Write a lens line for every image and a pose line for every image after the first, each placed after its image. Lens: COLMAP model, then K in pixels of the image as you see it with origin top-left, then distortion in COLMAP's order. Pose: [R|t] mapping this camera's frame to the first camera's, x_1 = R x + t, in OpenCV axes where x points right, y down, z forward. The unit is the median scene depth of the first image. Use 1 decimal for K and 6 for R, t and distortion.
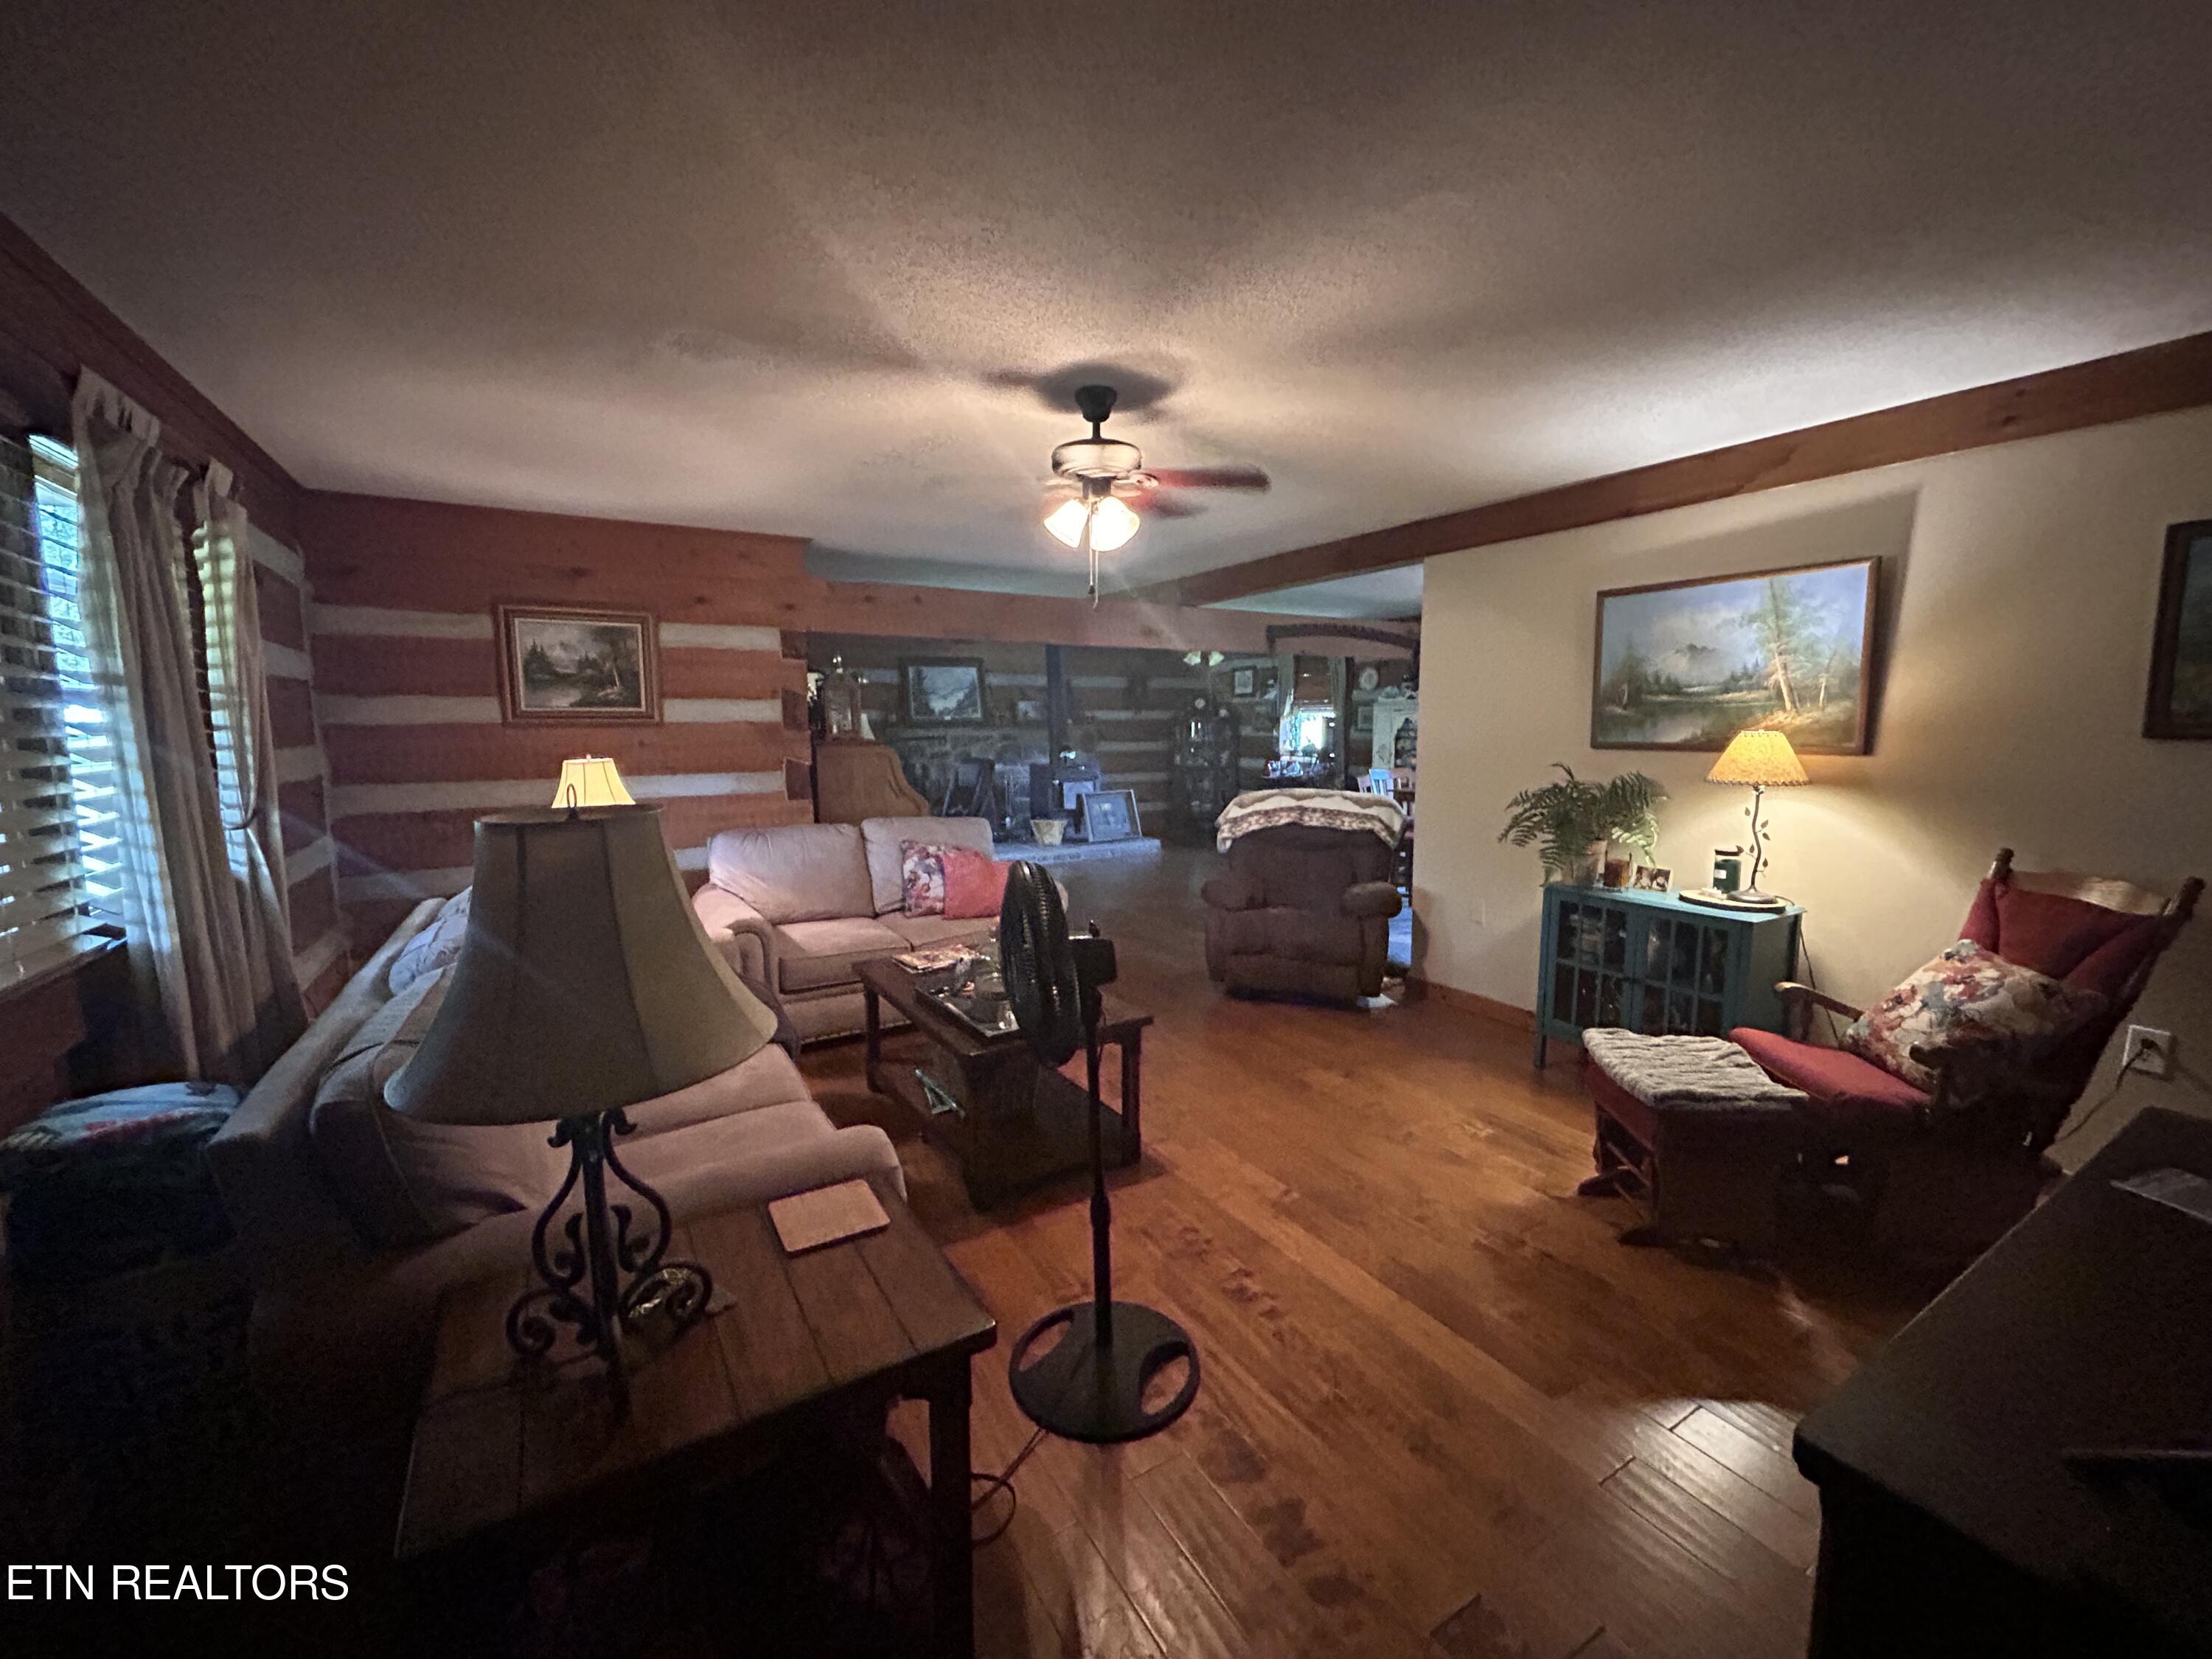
lens RADIAL K [[899.2, 0, 1101.7], [0, 899.2, 834.3], [0, 0, 1]] dist [0.001495, 0.000022]
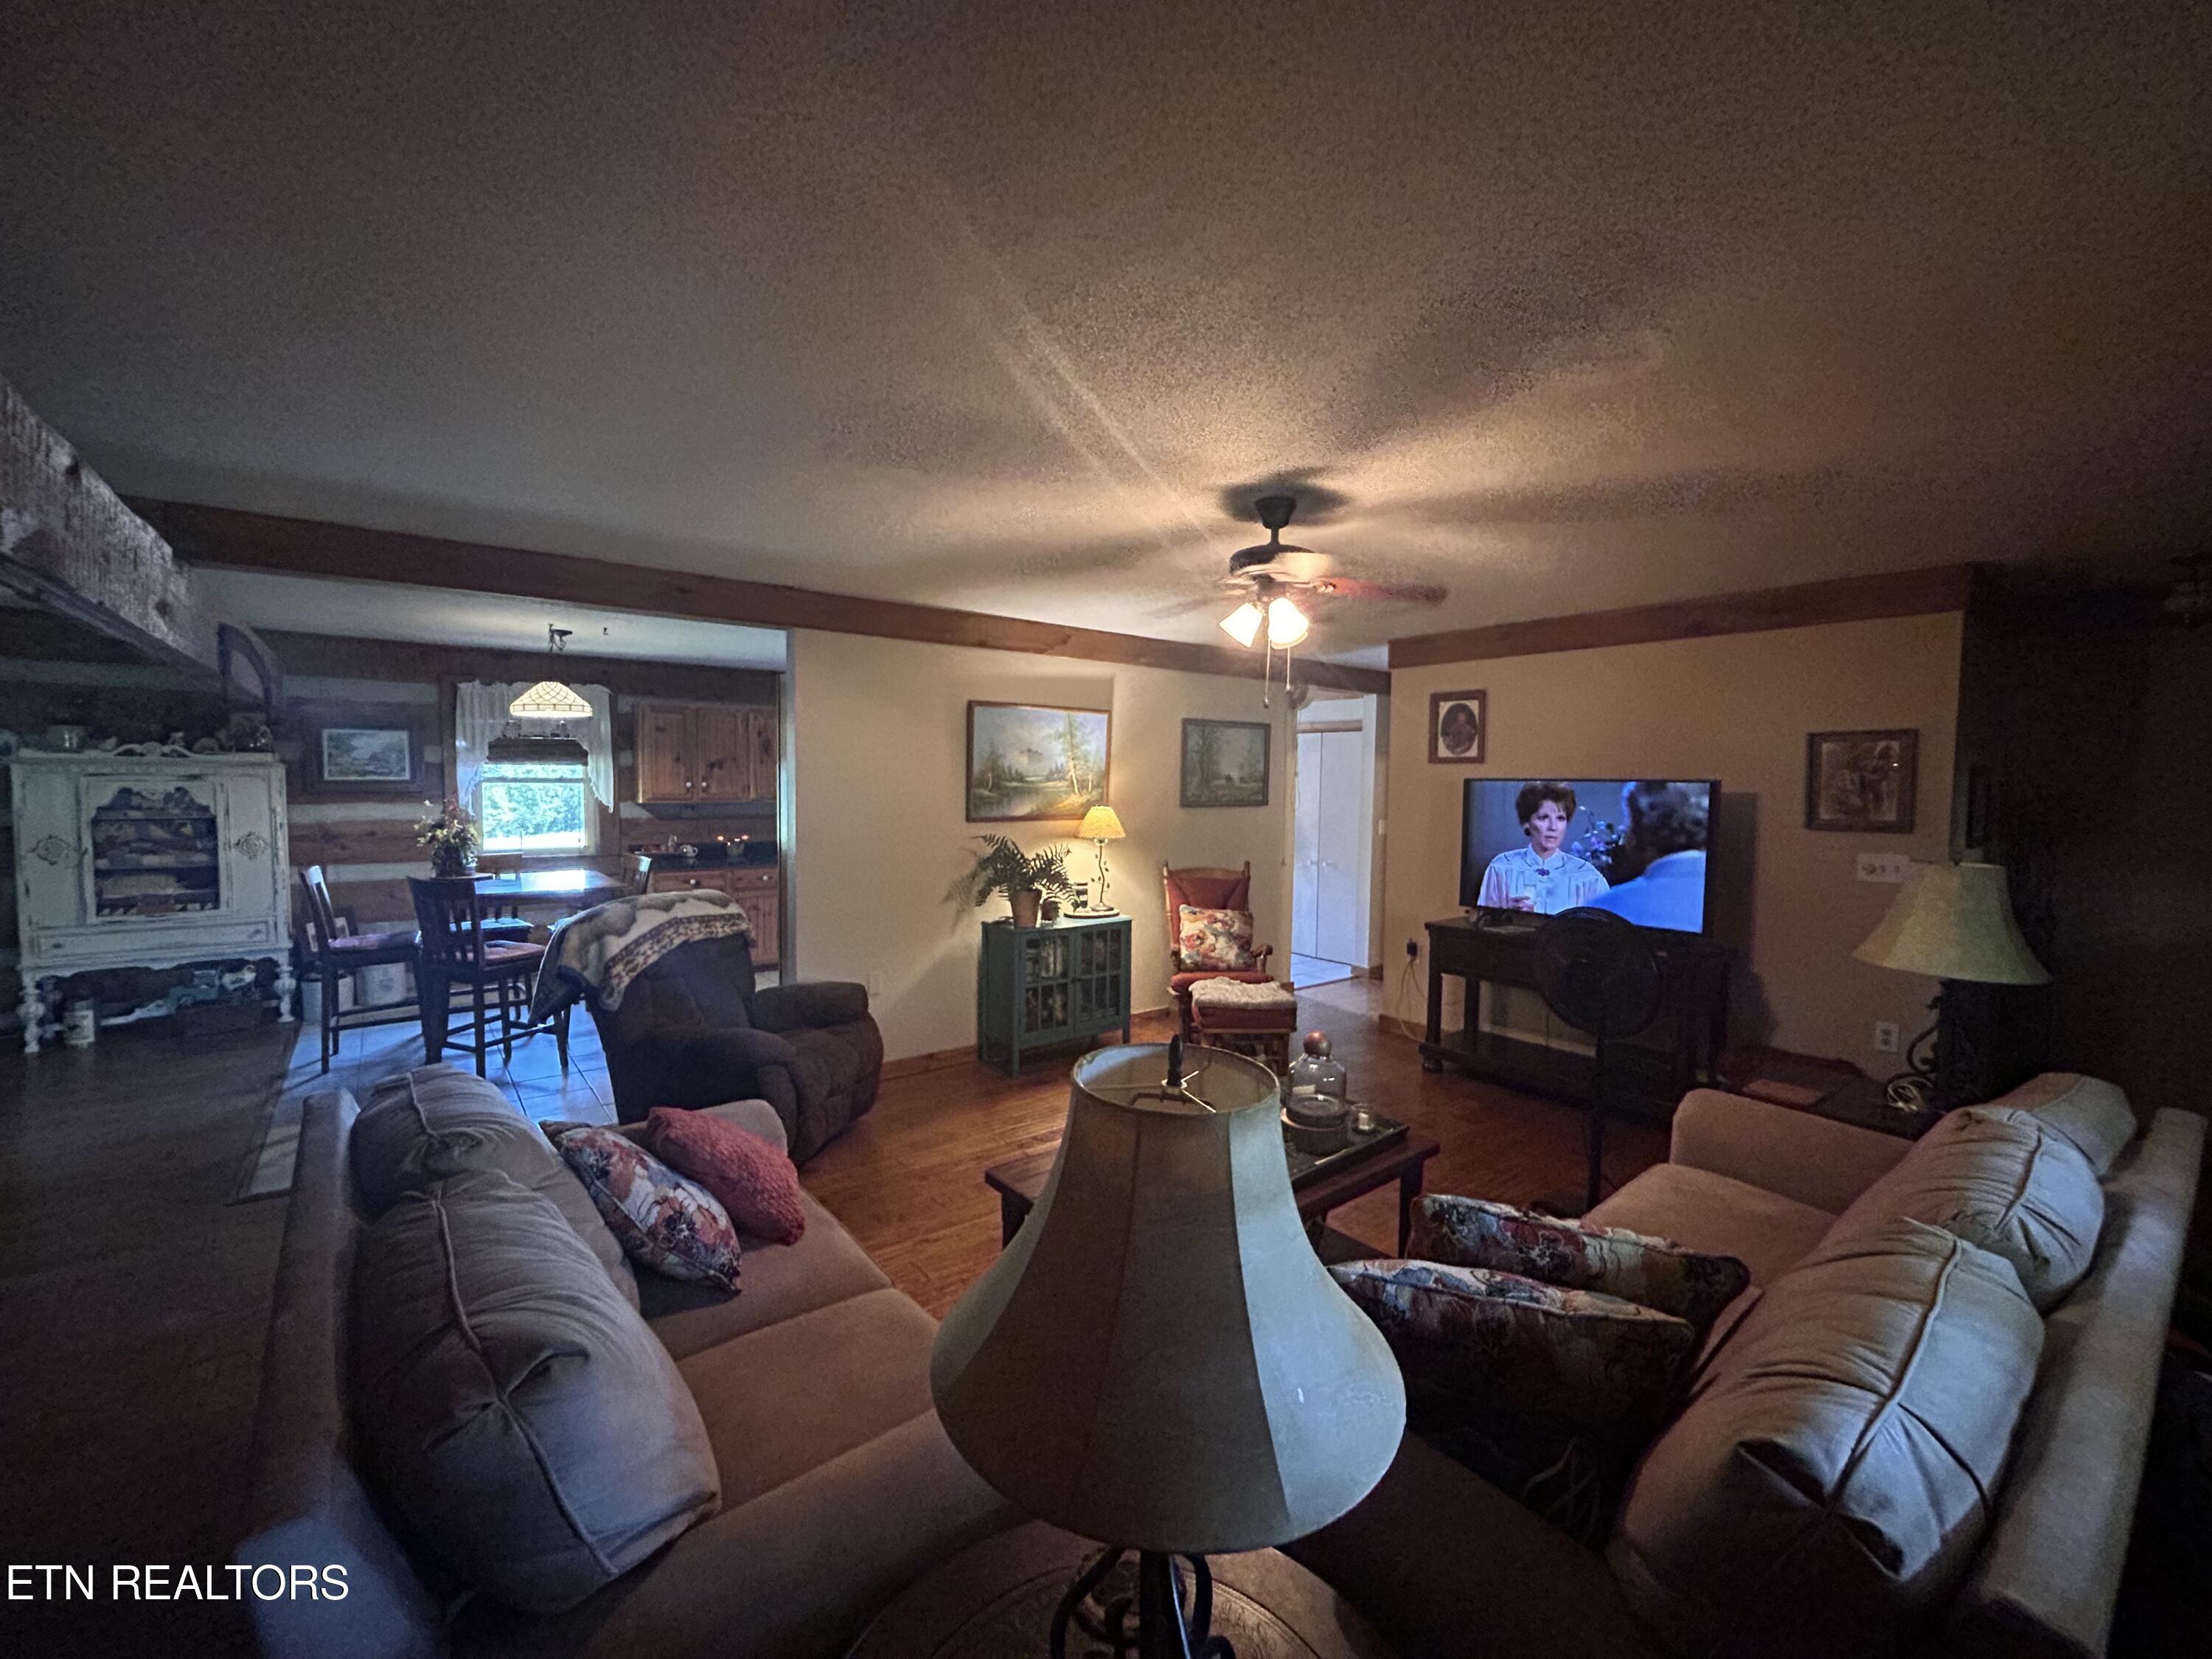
lens RADIAL K [[899.2, 0, 1092.8], [0, 899.2, 836.5], [0, 0, 1]] dist [0.001495, 0.000022]
pose [[-0.132498, -0.056398, 0.989577, -0.284723], [0.116402, 0.990586, 0.072041, -0.057575], [-0.984325, 0.124734, -0.124686, 0.389698]]
